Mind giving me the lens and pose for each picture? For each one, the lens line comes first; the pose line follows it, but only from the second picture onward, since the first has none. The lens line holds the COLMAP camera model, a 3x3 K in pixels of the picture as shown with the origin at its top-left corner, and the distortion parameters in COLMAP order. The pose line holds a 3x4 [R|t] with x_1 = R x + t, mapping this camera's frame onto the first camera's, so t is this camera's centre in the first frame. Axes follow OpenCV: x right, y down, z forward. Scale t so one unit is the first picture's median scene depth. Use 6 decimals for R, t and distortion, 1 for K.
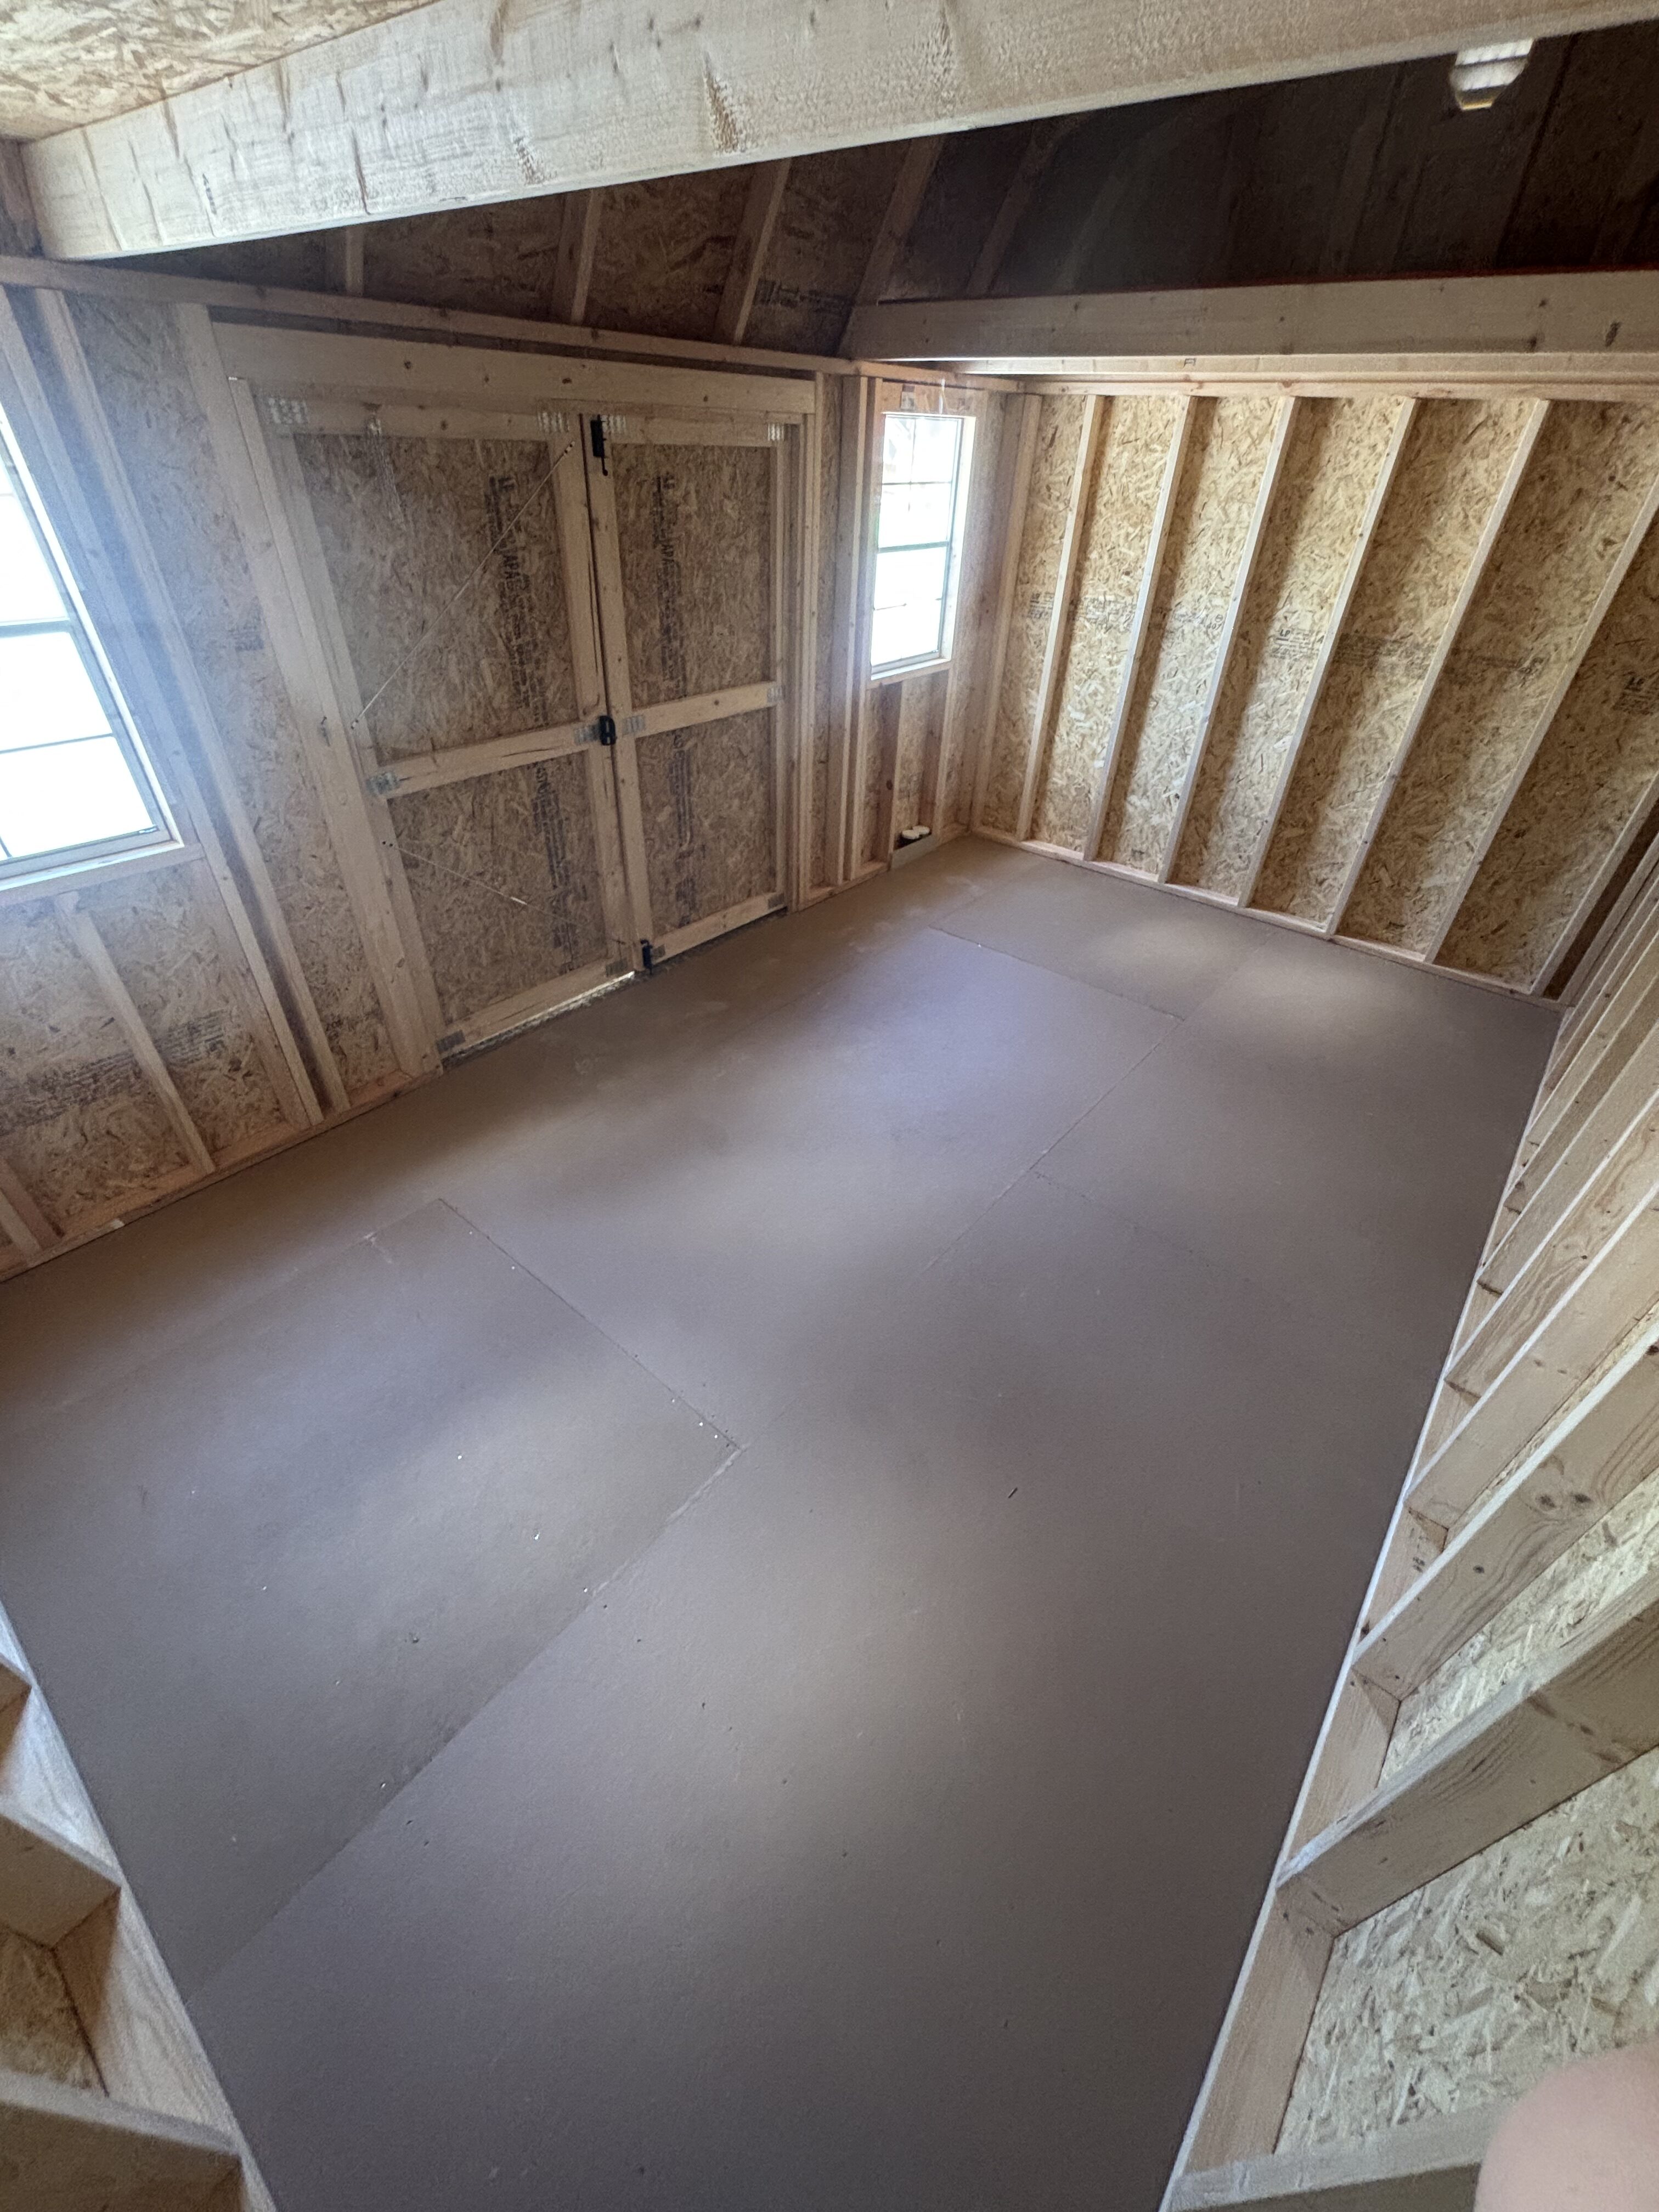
lens RADIAL K [[894.1, 0, 828.9], [0, 894.1, 1105.1], [0, 0, 1]] dist [0.001587, 0.002003]
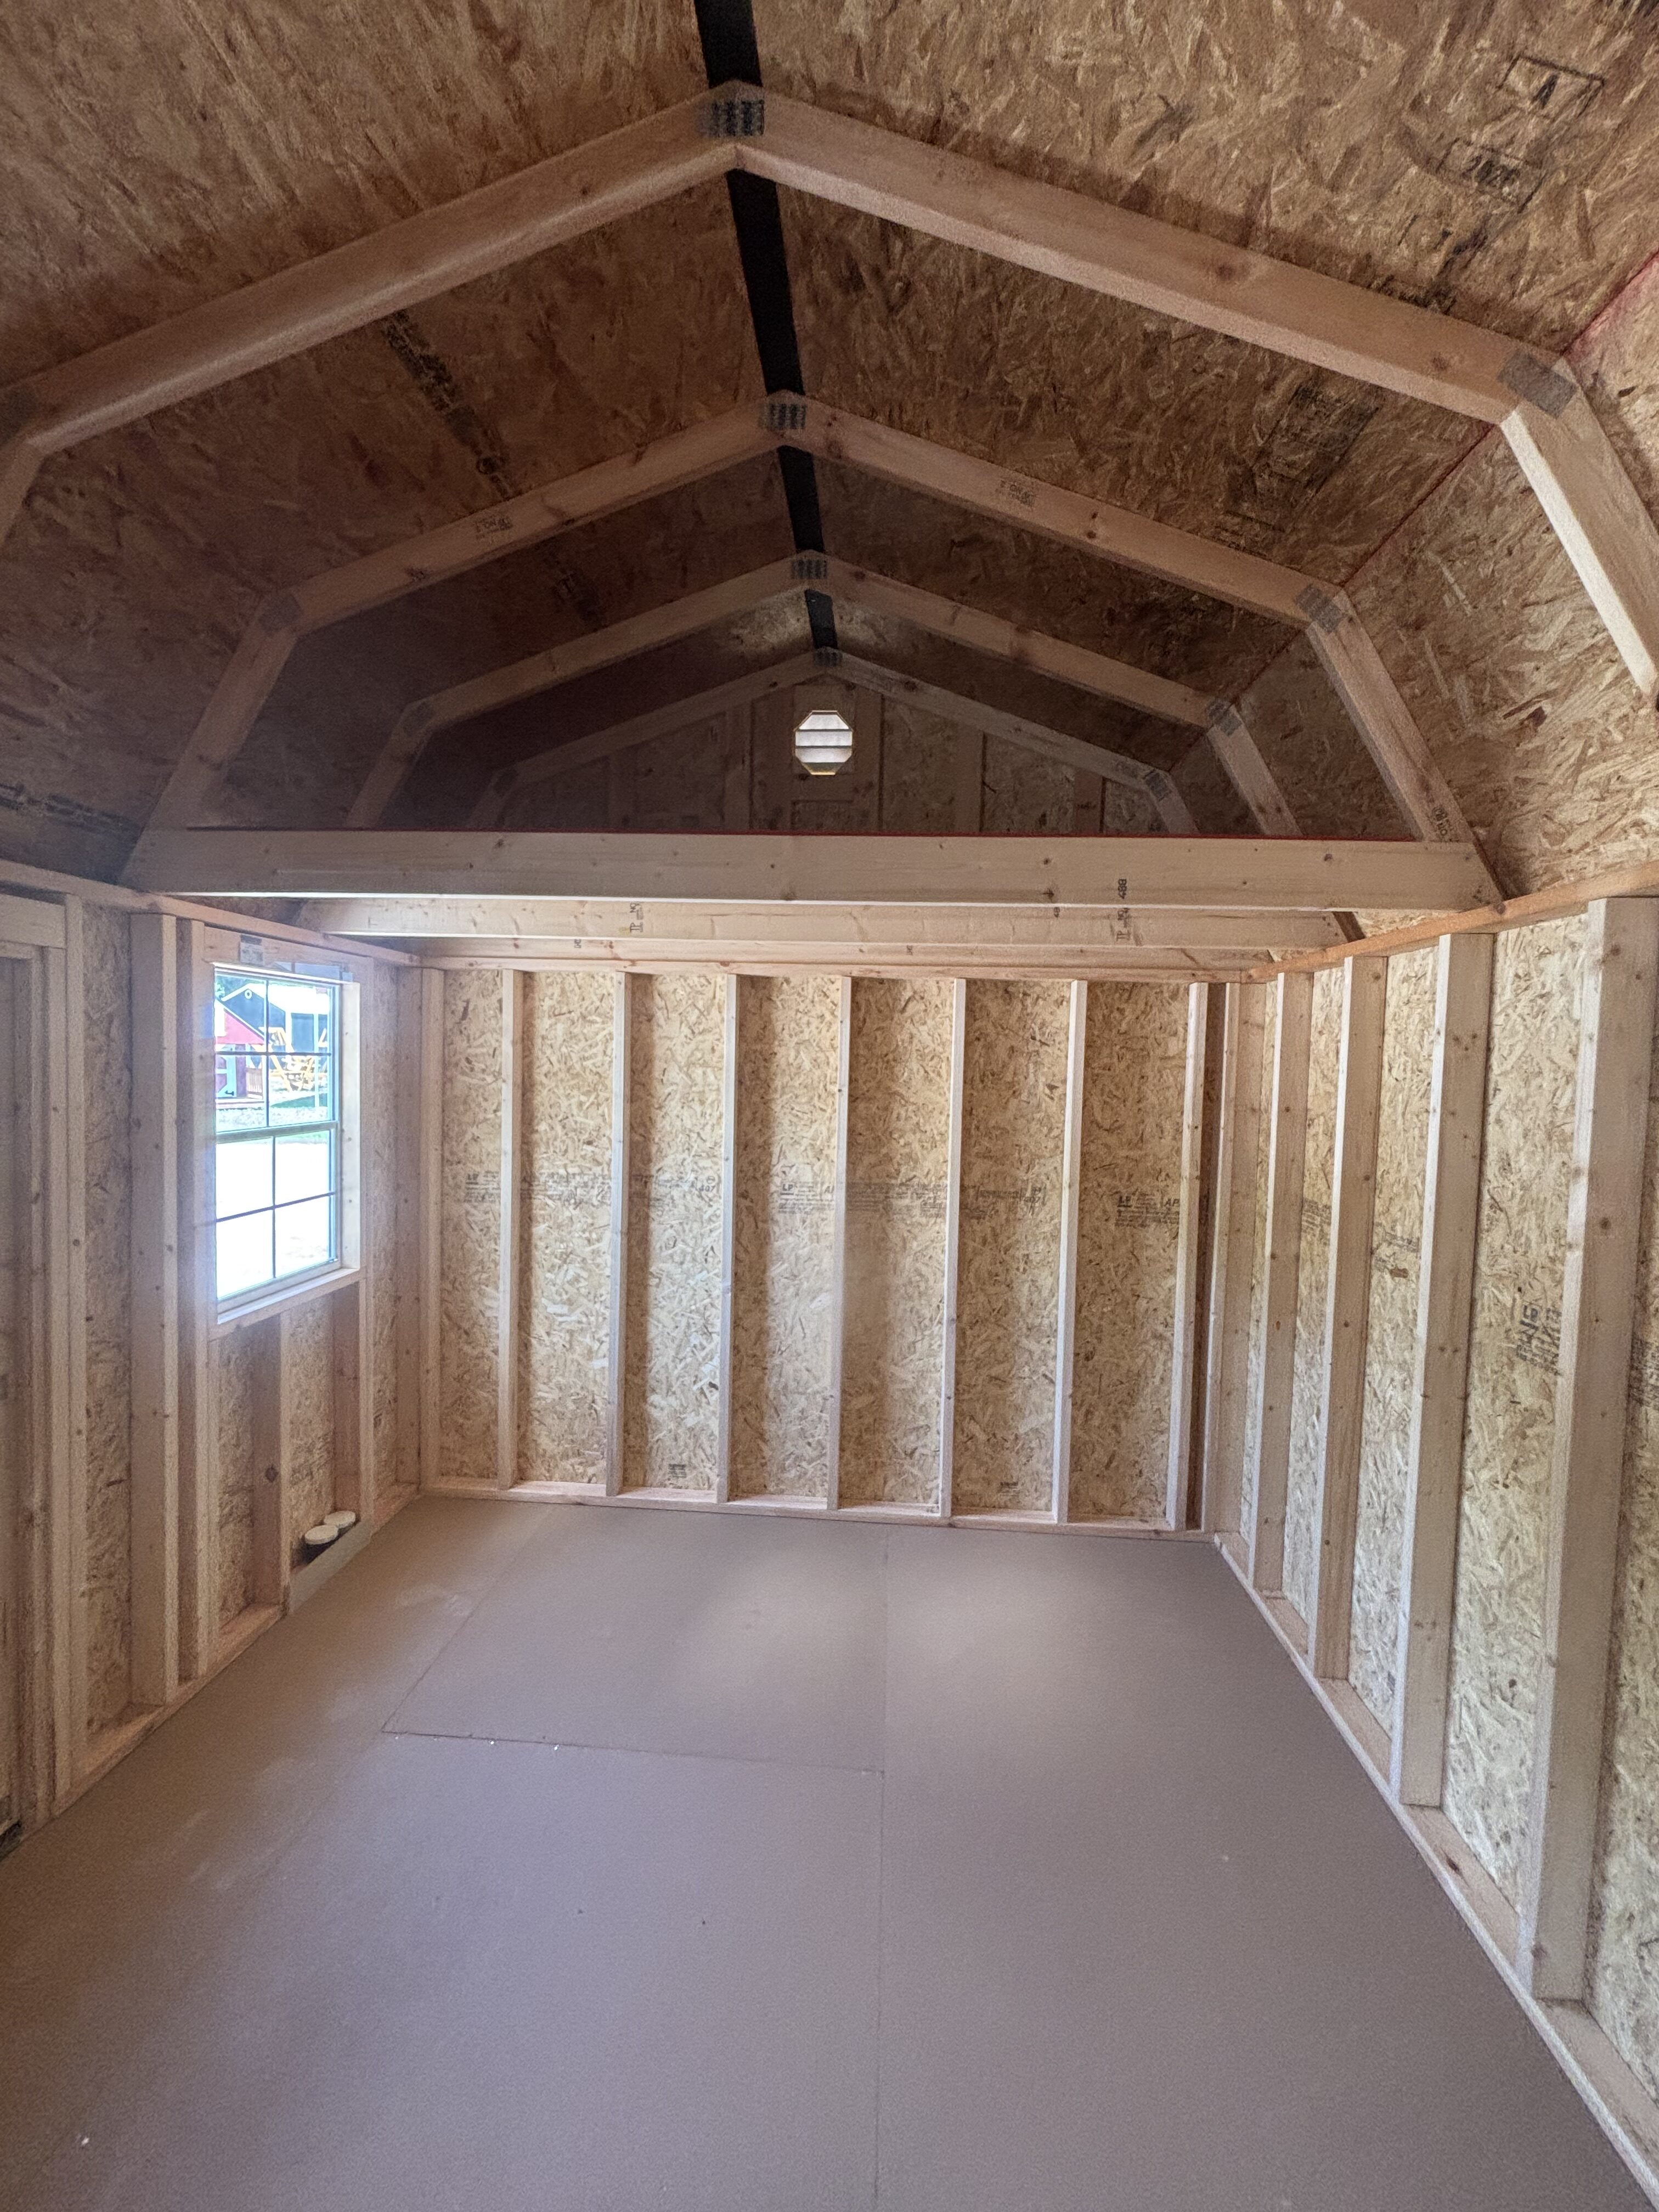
lens RADIAL K [[894.1, 0, 824.9], [0, 894.1, 1099.8], [0, 0, 1]] dist [0.001587, 0.002003]
pose [[0.810857, -0.038638, 0.583967, 0.033500], [0.356251, 0.824238, -0.440132, -0.198372], [-0.464323, 0.564923, 0.682104, 0.333881]]
